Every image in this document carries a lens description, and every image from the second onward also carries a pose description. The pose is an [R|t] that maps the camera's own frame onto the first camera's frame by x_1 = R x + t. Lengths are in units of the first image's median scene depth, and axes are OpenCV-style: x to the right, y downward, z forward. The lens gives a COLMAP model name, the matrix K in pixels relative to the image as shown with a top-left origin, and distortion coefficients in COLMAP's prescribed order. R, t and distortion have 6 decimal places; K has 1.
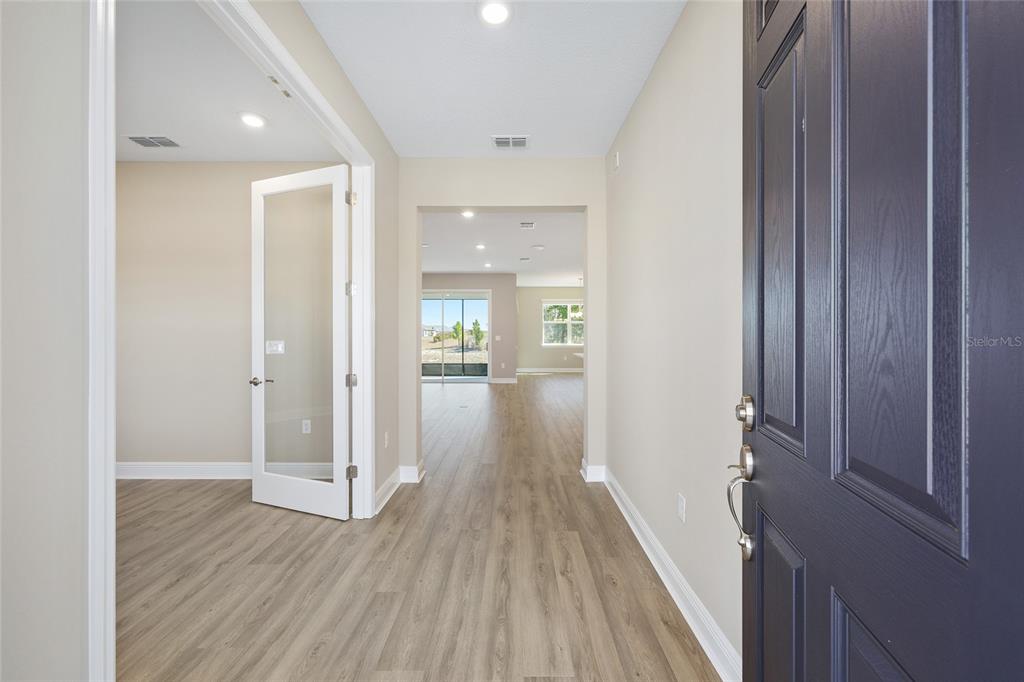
lens RADIAL K [[410.1, 0, 515.6], [0, 410.1, 335.2], [0, 0, 1]] dist [-0.002824, 0.001086]
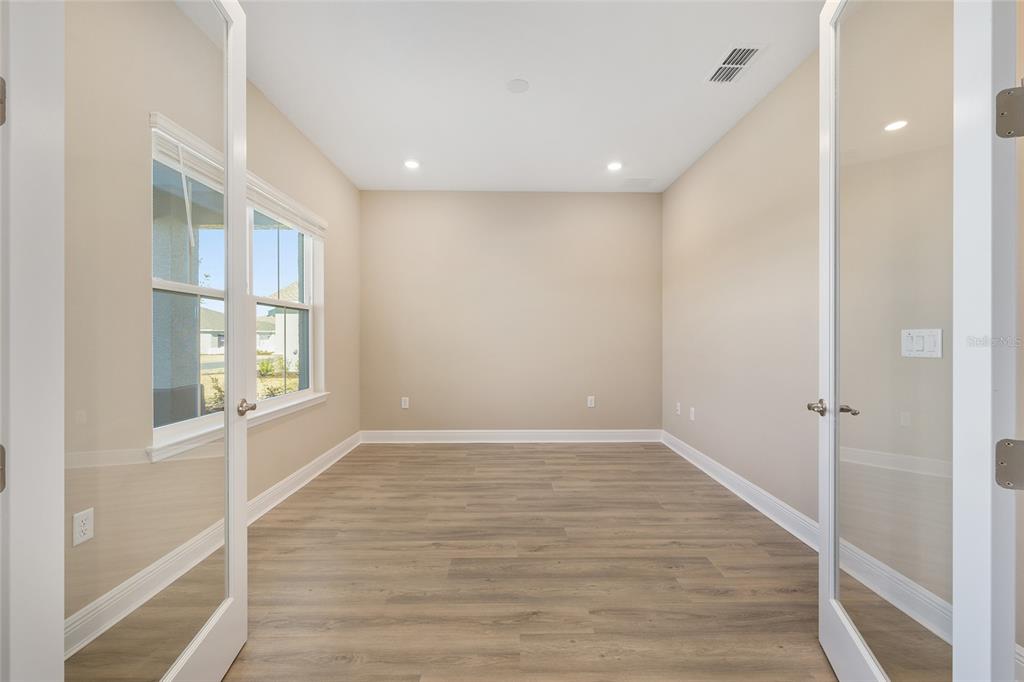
lens RADIAL K [[410.1, 0, 511.0], [0, 410.1, 337.5], [0, 0, 1]] dist [-0.002824, 0.001086]
pose [[0.000978, 0.003536, -0.999993, -0.136023], [0.000326, 0.999994, 0.003537, 0.026258], [0.999999, -0.000329, 0.000977, 0.624412]]
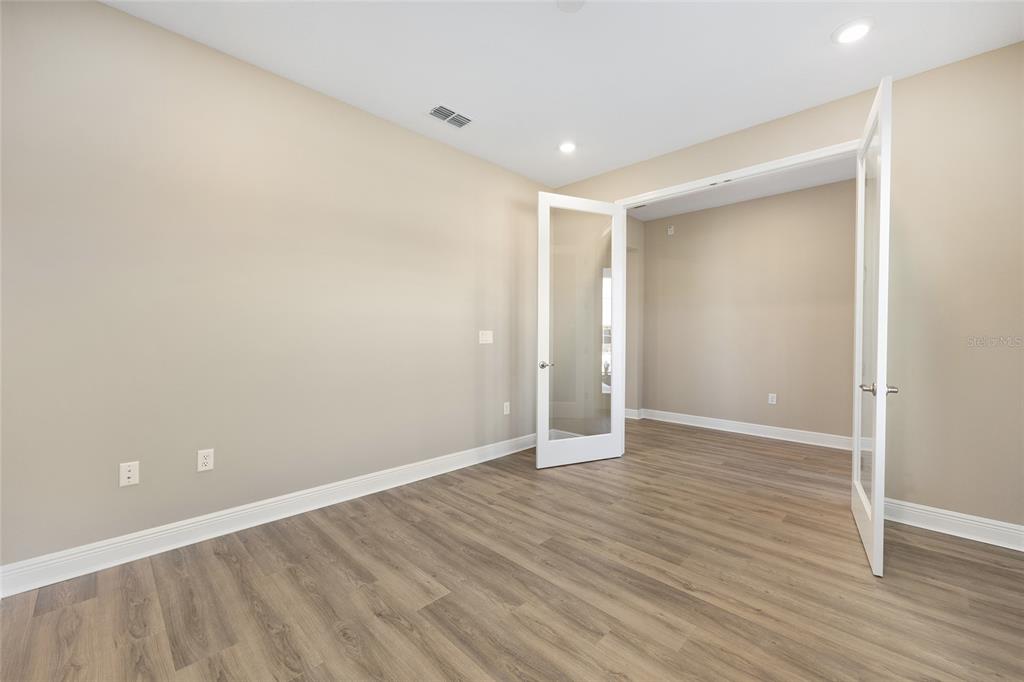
lens RADIAL K [[410.1, 0, 517.6], [0, 410.1, 340.0], [0, 0, 1]] dist [-0.002824, 0.001086]
pose [[0.699743, -0.001878, 0.714392, -1.530173], [-0.005761, 0.999949, 0.008271, 0.033396], [-0.714372, -0.009903, 0.699696, 0.238898]]
